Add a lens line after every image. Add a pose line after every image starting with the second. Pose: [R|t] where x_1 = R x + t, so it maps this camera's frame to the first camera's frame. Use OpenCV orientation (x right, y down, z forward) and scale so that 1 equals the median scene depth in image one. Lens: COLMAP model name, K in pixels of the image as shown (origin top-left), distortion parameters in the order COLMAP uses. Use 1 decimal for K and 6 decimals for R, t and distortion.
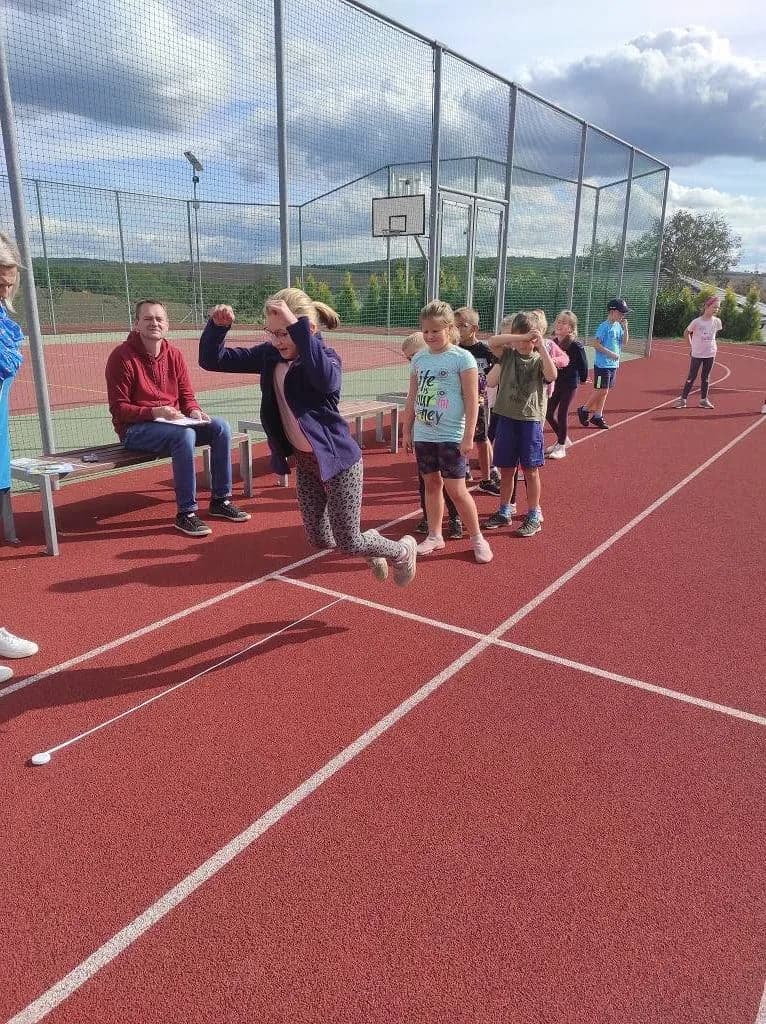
lens RADIAL K [[784.9, 0, 383.9], [0, 784.9, 507.2], [0, 0, 1]] dist [0.048579, 0.003076]
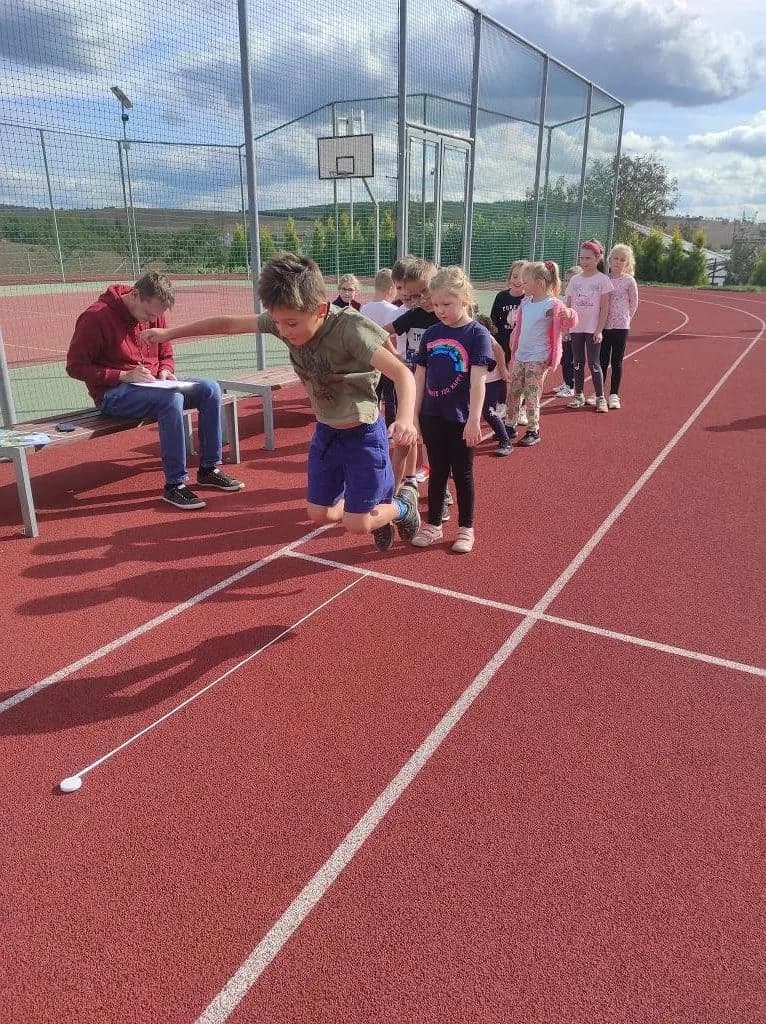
lens RADIAL K [[783.1, 0, 390.5], [0, 783.1, 512.8], [0, 0, 1]] dist [0.041142, -0.004154]
pose [[0.996541, -0.035654, 0.075066, -0.040488], [0.030419, 0.997100, 0.069759, -0.008862], [-0.077335, -0.067234, 0.994736, 0.038185]]
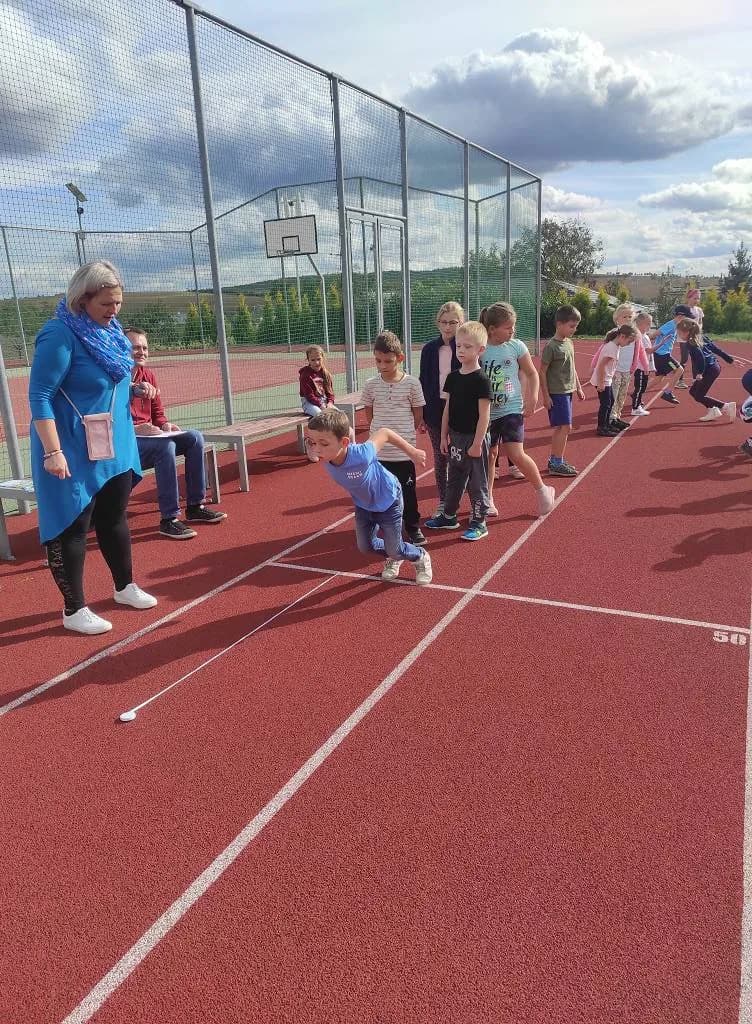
lens RADIAL K [[771.1, 0, 376.1], [0, 771.1, 516.3], [0, 0, 1]] dist [0.051043, -0.002578]
pose [[0.989441, -0.092882, 0.111267, -0.050367], [0.093458, 0.995623, 0.000037, 0.017120], [-0.110784, 0.010362, 0.993791, -0.050515]]
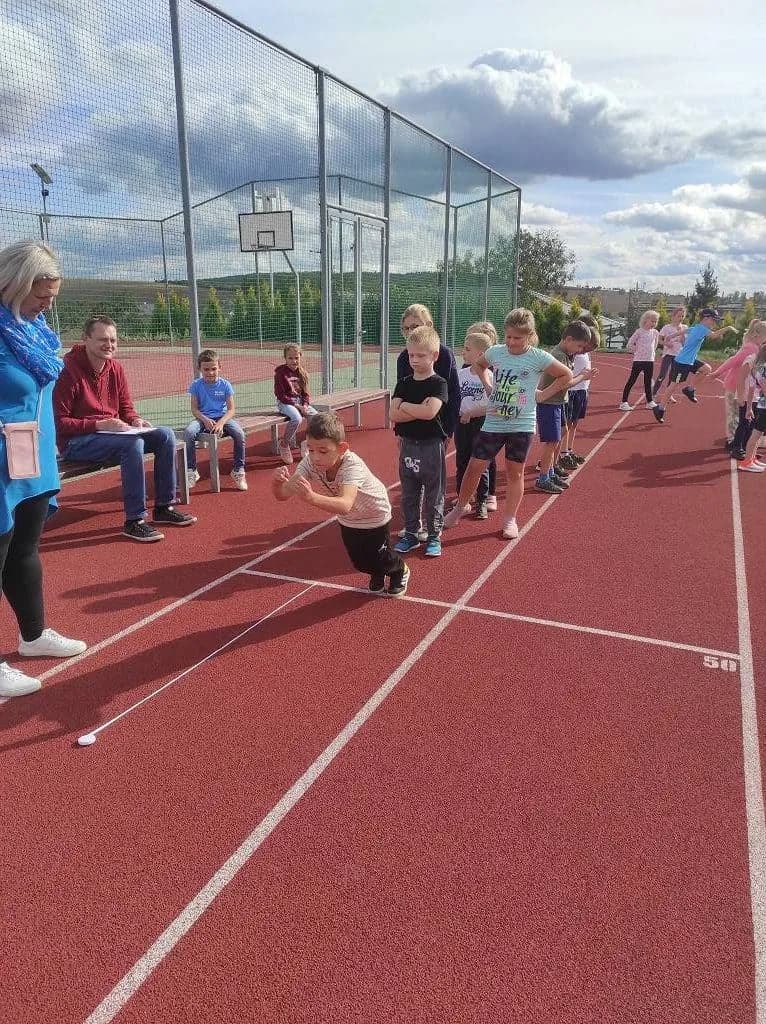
lens RADIAL K [[775.6, 0, 392.6], [0, 775.6, 511.7], [0, 0, 1]] dist [0.077656, -0.062757]
pose [[0.982527, -0.059356, 0.176399, -0.058082], [0.061087, 0.998123, -0.004392, 0.012223], [-0.175808, 0.015091, 0.984309, -0.032741]]
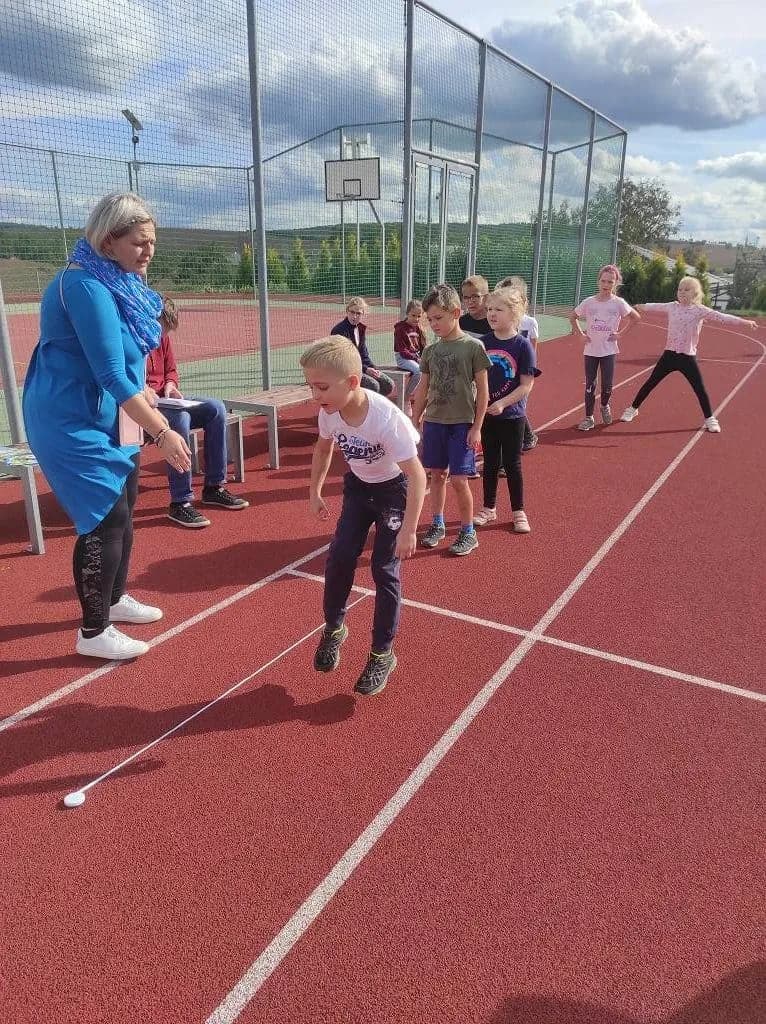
lens RADIAL K [[783.1, 0, 390.5], [0, 783.1, 512.8], [0, 0, 1]] dist [0.041142, -0.004154]
pose [[0.997106, -0.023776, 0.072206, -0.040363], [0.020443, 0.998707, 0.046550, -0.010635], [-0.073219, -0.044939, 0.996303, 0.032188]]
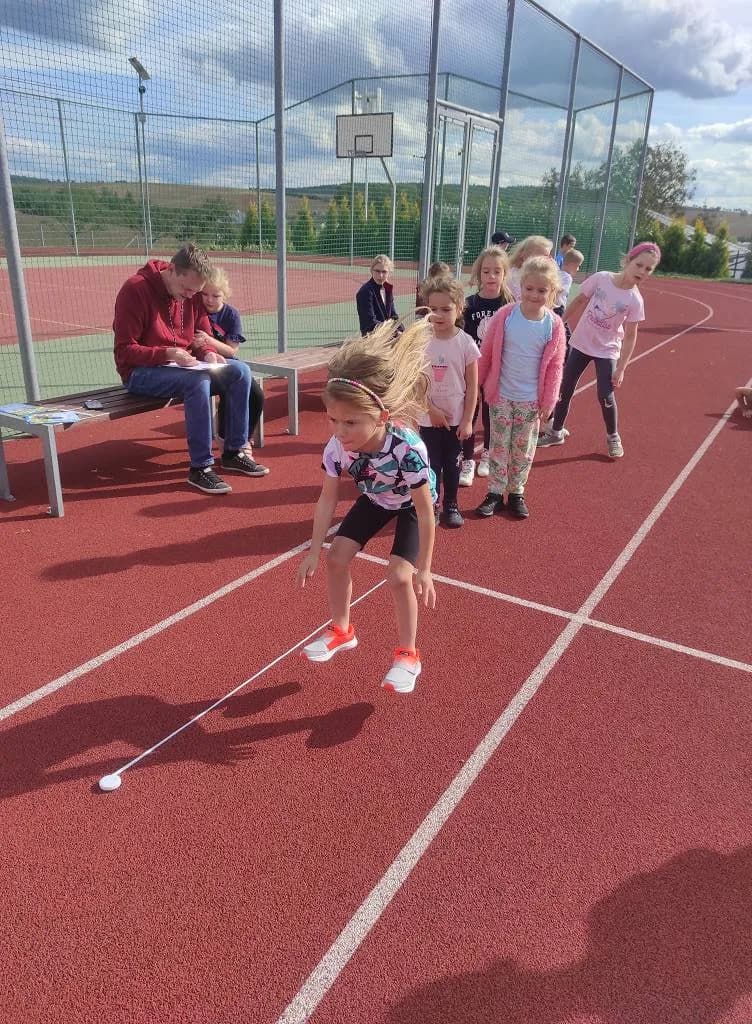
lens RADIAL K [[785.5, 0, 376.0], [0, 785.5, 512.0], [0, 0, 1]] dist [0.044507, -0.012226]
pose [[0.998449, -0.000783, 0.055671, -0.058286], [-0.004109, 0.996138, 0.087705, -0.012029], [-0.055525, -0.087797, 0.994590, 0.052916]]
